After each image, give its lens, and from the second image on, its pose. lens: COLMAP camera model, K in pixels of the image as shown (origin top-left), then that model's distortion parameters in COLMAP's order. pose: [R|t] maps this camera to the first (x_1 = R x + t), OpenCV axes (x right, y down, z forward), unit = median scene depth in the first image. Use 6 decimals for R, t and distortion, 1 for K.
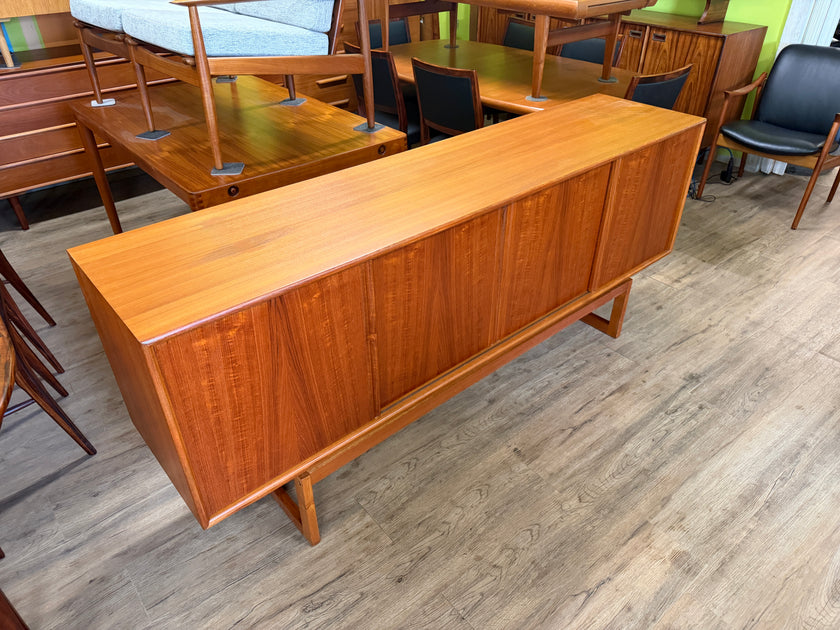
lens RADIAL K [[601.8, 0, 417.5], [0, 601.8, 319.3], [0, 0, 1]] dist [0.022872, -0.031850]
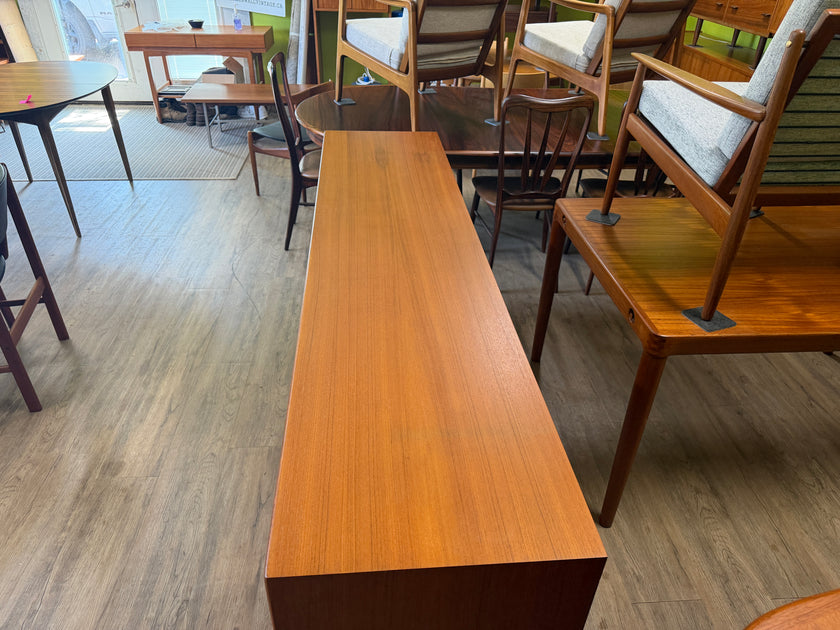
lens RADIAL K [[601.8, 0, 411.8], [0, 601.8, 319.5], [0, 0, 1]] dist [0.022872, -0.031850]
pose [[-0.589172, 0.441064, -0.677007, 0.654398], [-0.483249, 0.479159, 0.732719, -0.778829], [0.647570, 0.758860, -0.069163, 1.043108]]
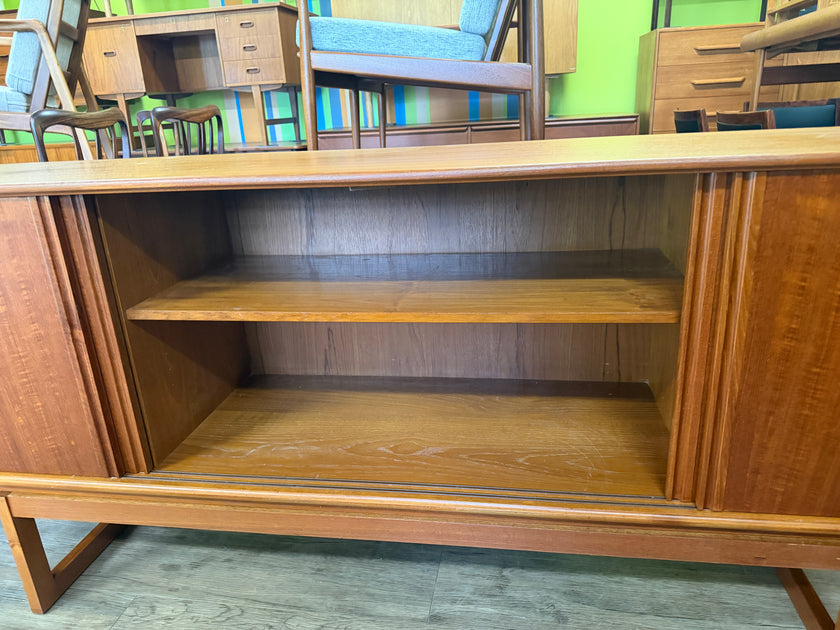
lens RADIAL K [[601.8, 0, 421.3], [0, 601.8, 313.9], [0, 0, 1]] dist [0.022872, -0.031850]
pose [[0.637395, 0.223858, -0.737302, 0.489227], [-0.399378, 0.914285, -0.067669, -0.072275], [0.658957, 0.337594, 0.672165, 0.605326]]
